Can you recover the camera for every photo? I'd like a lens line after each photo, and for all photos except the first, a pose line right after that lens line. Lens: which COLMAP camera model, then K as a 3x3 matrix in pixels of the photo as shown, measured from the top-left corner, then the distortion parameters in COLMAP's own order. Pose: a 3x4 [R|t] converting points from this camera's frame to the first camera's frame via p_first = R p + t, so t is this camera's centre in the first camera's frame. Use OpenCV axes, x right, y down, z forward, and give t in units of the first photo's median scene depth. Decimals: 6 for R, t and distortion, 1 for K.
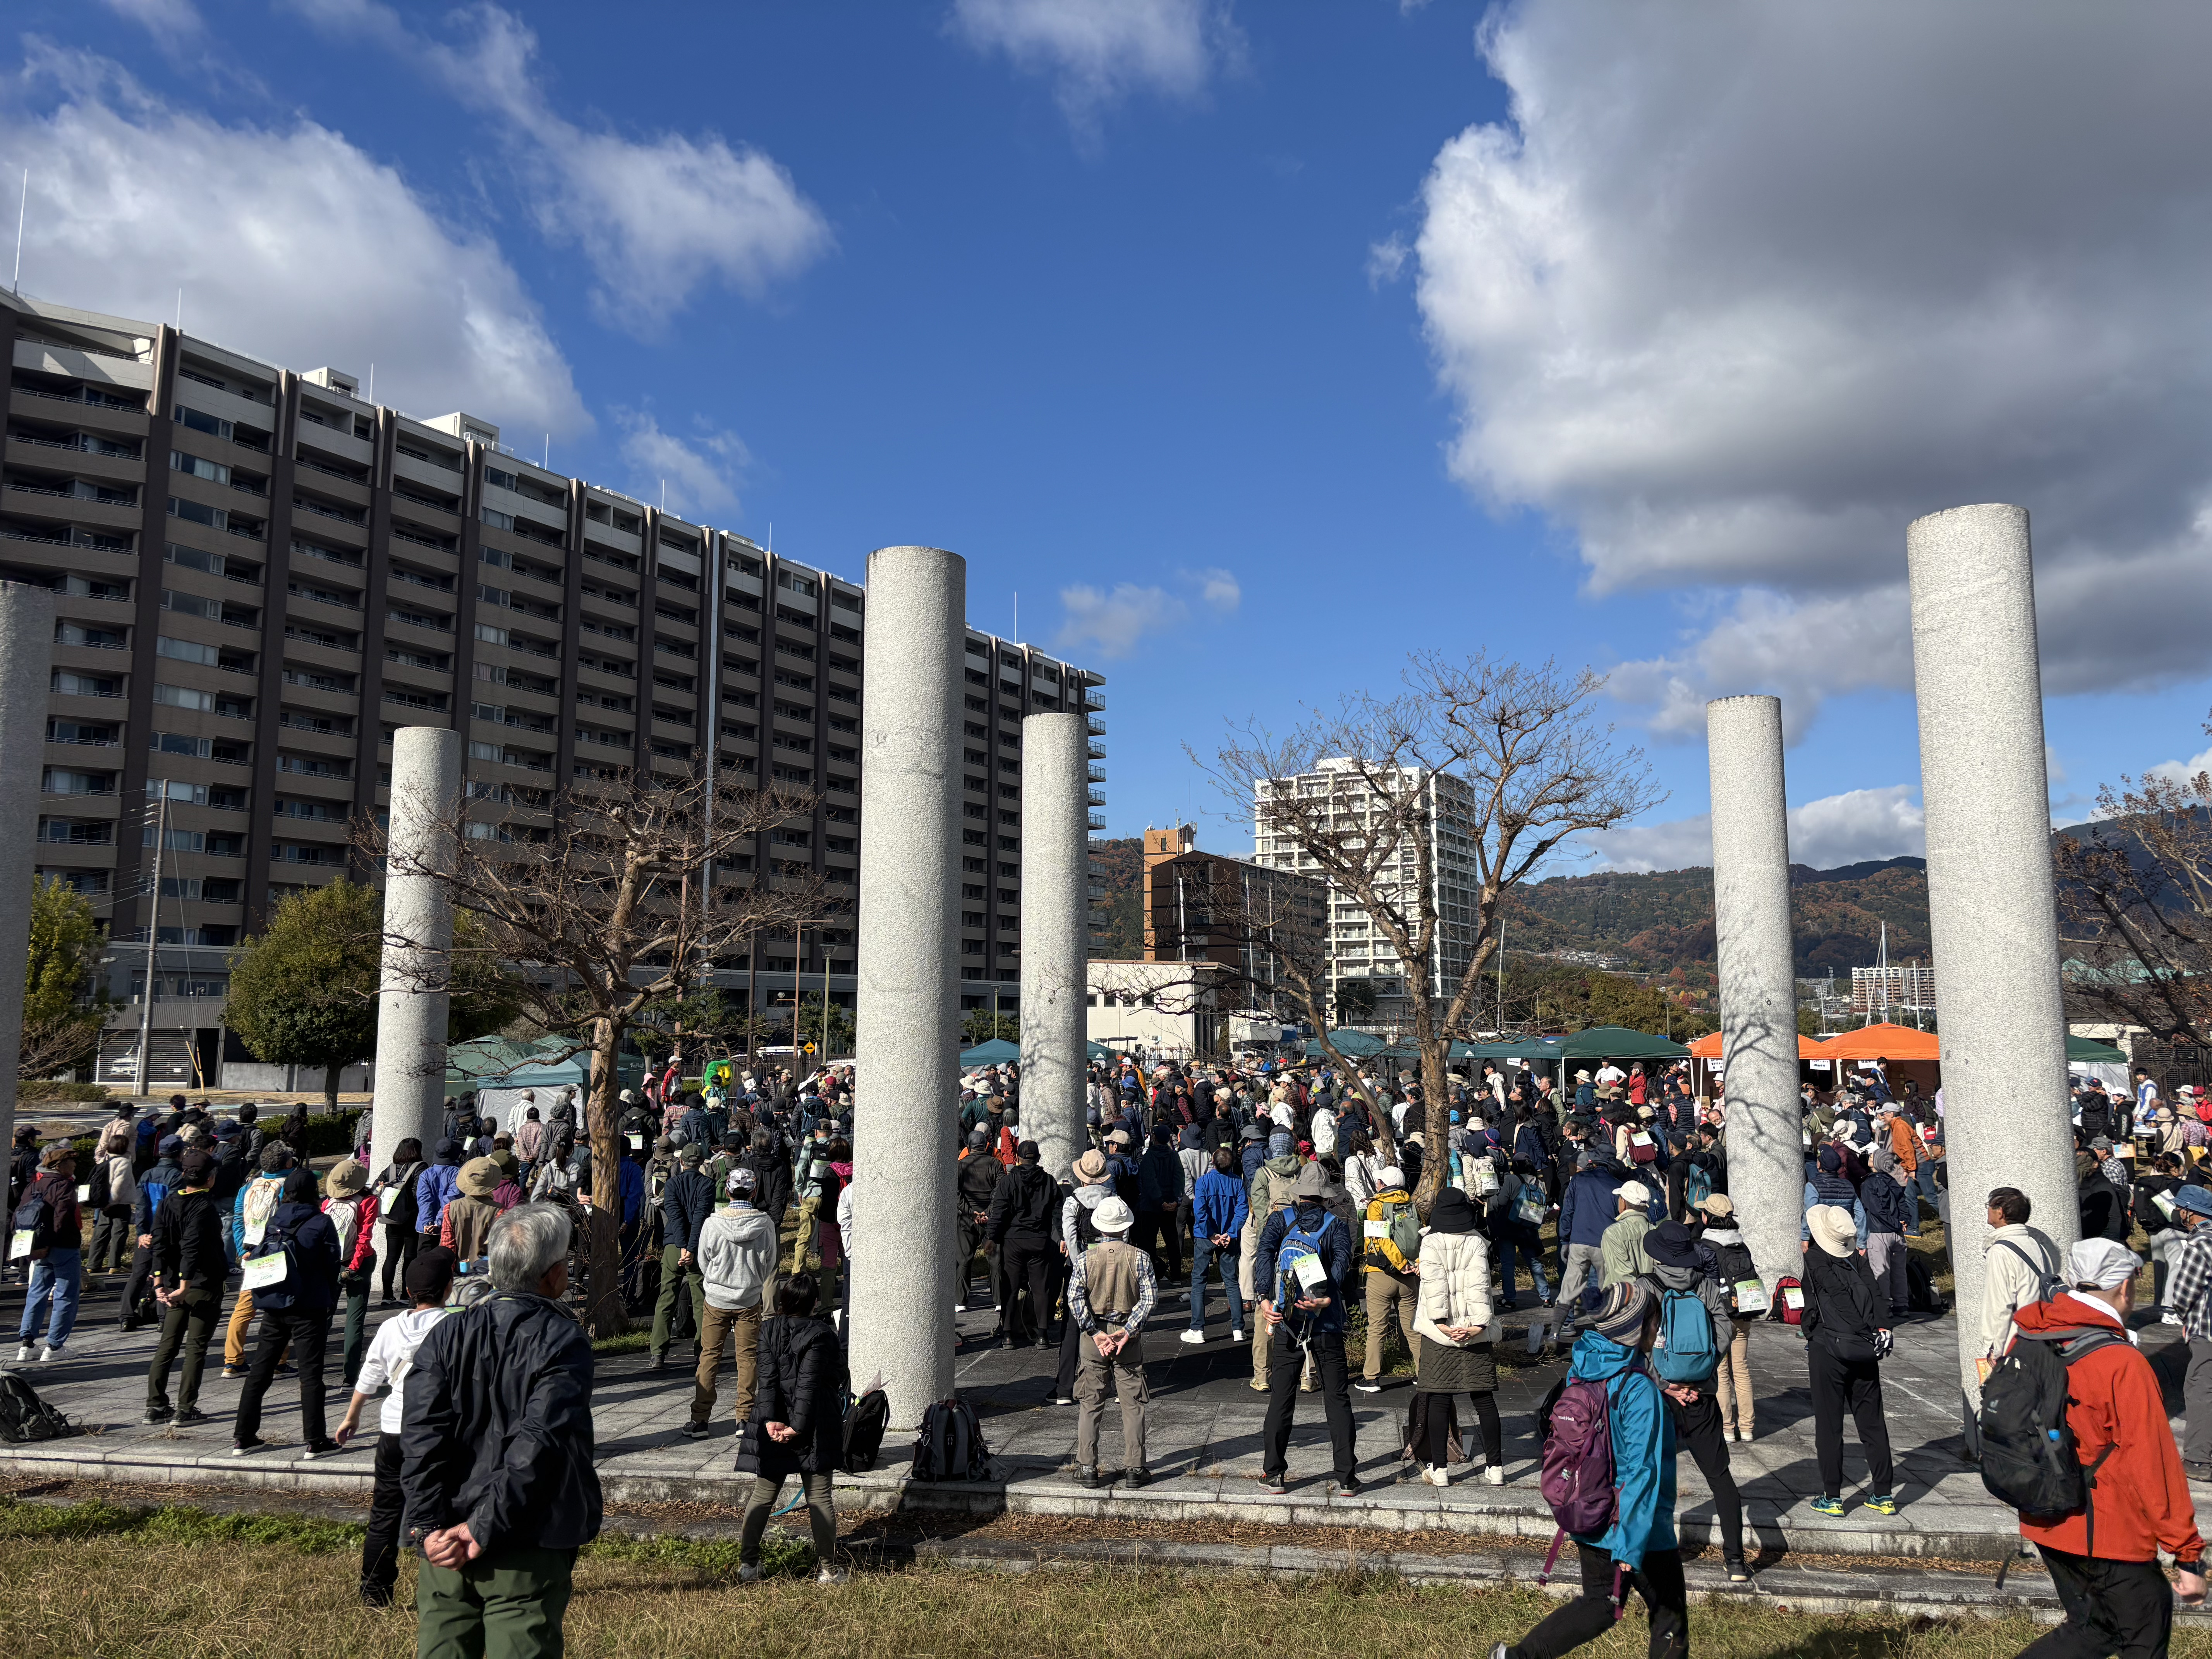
lens RADIAL K [[1680.8, 0, 1102.3], [0, 1680.8, 824.4], [0, 0, 1]] dist [0.035703, -0.031798]
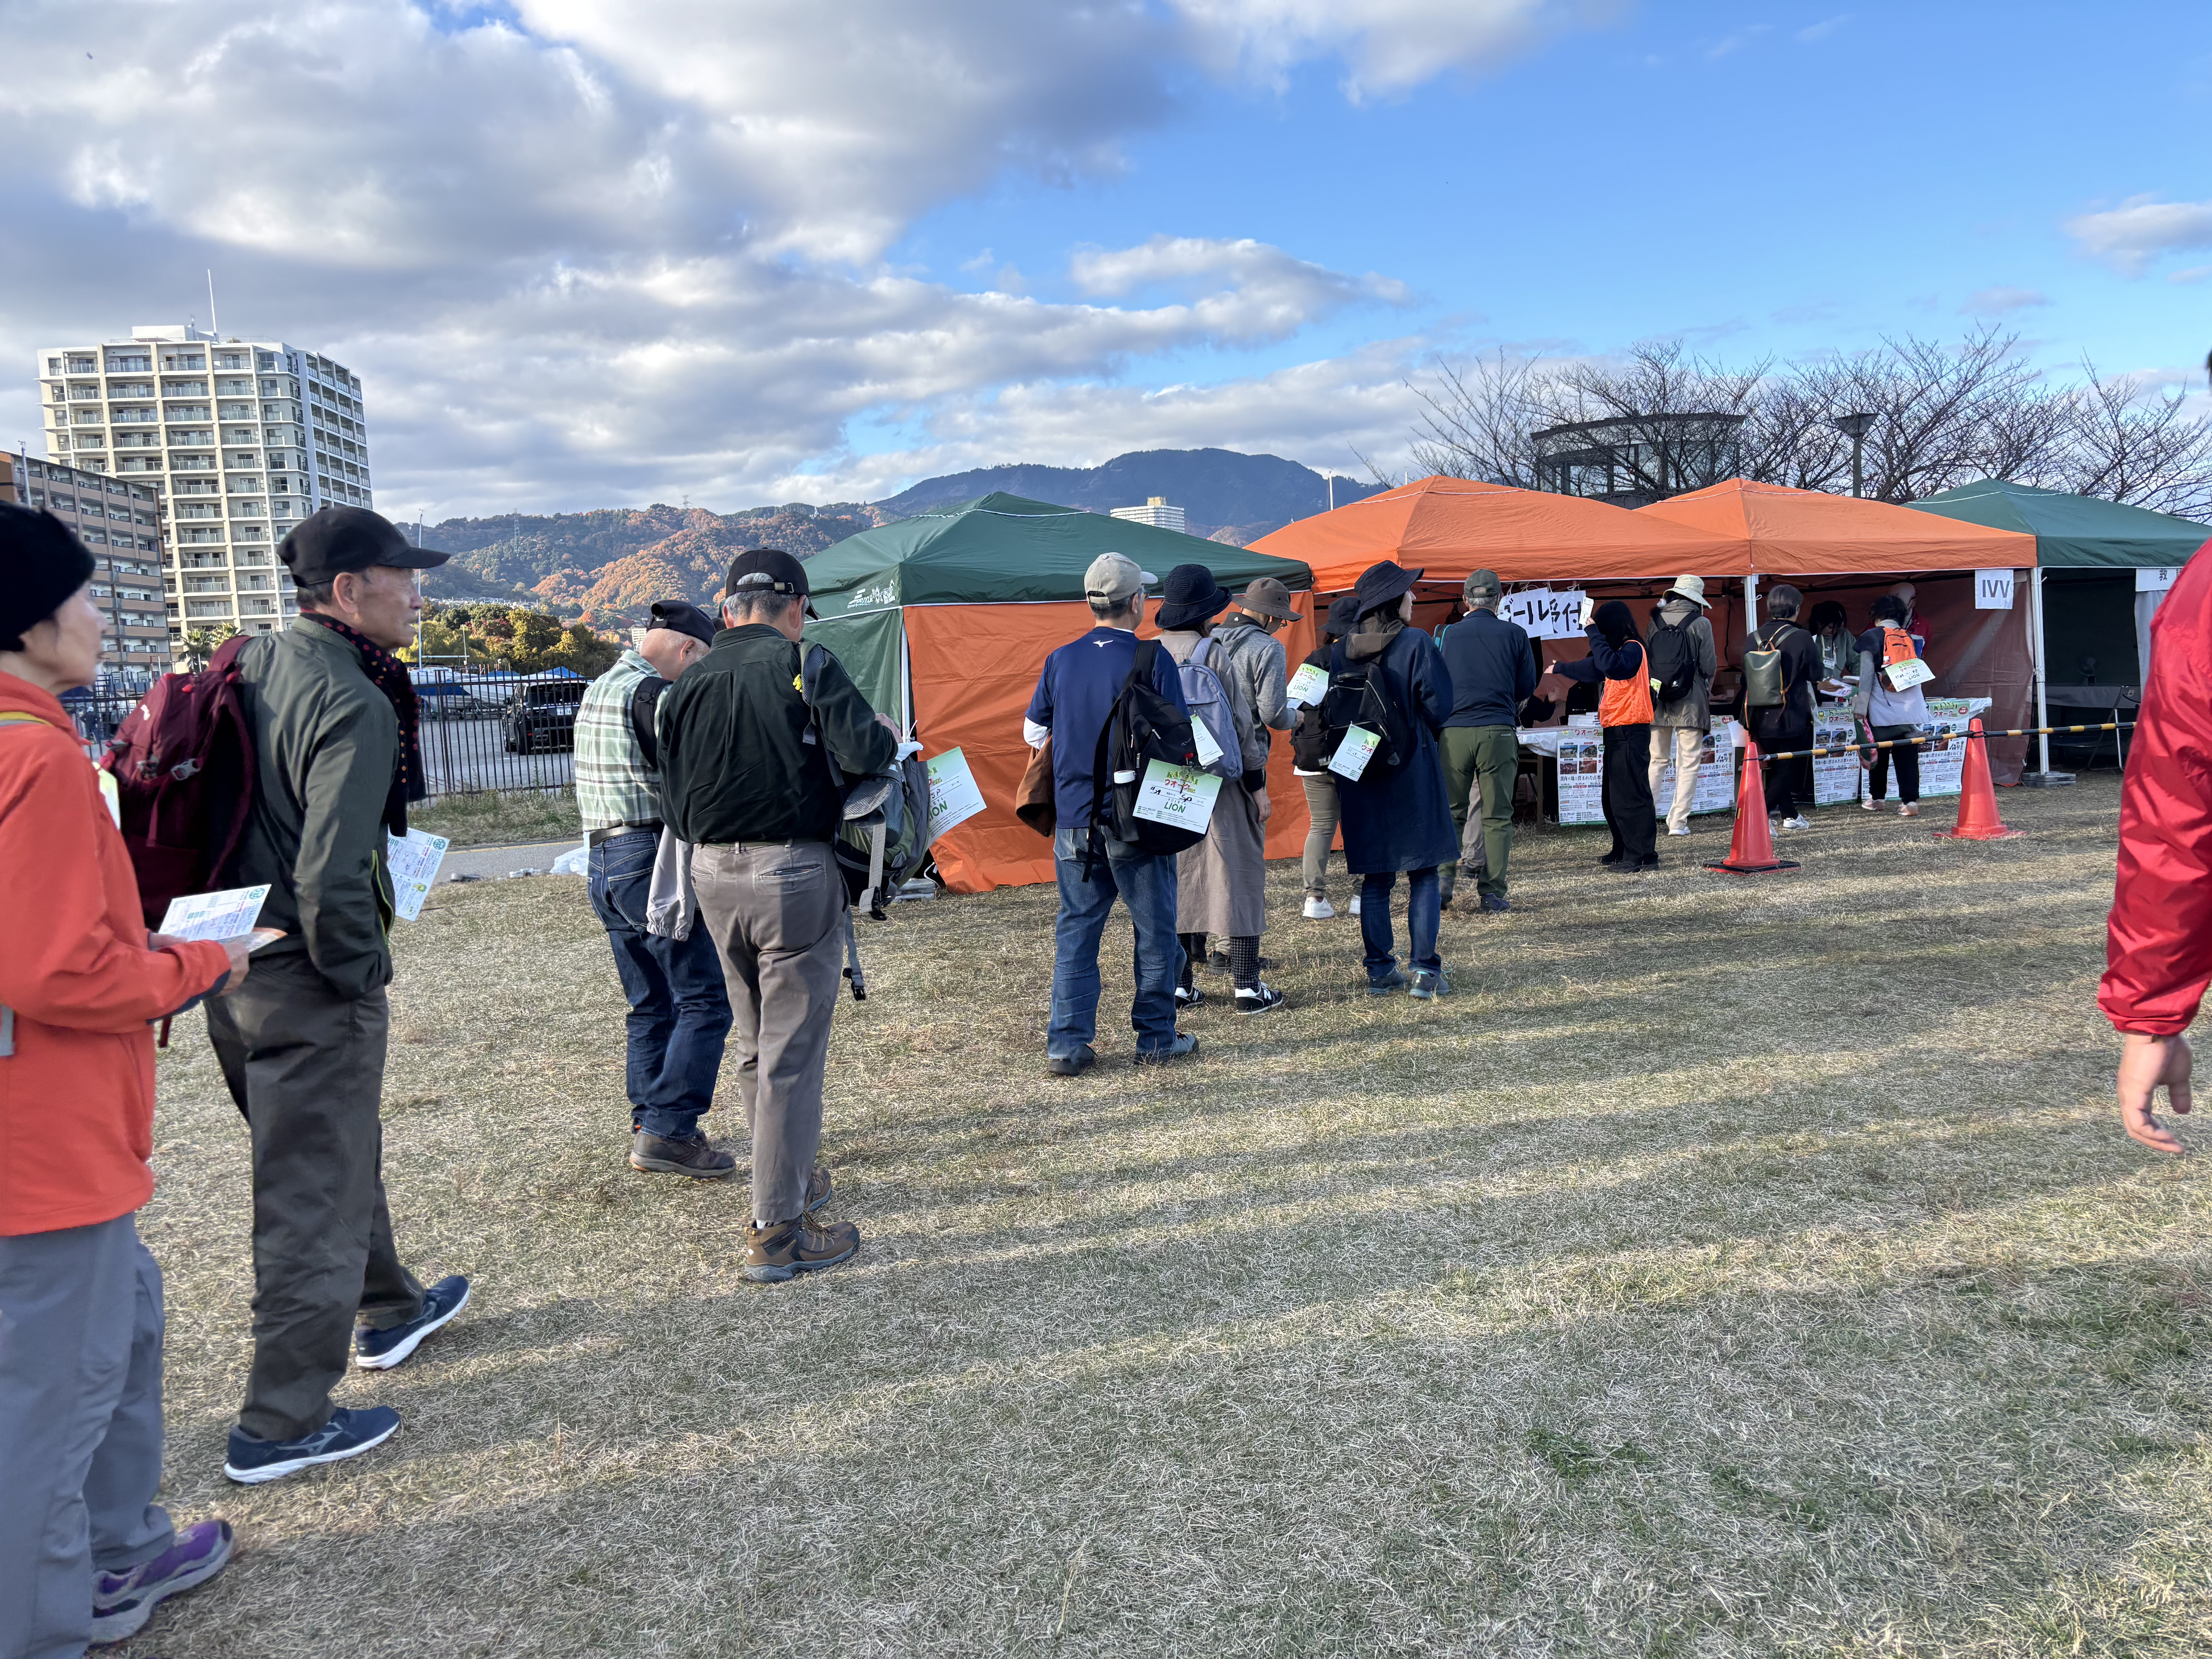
lens RADIAL K [[1680.8, 0, 1103.6], [0, 1680.8, 809.4], [0, 0, 1]] dist [0.035703, -0.031798]
pose [[0.810981, -0.086338, 0.578667, 0.048499], [-0.030096, 0.981586, 0.188633, 0.036004], [-0.584297, -0.170393, 0.793450, 0.240661]]
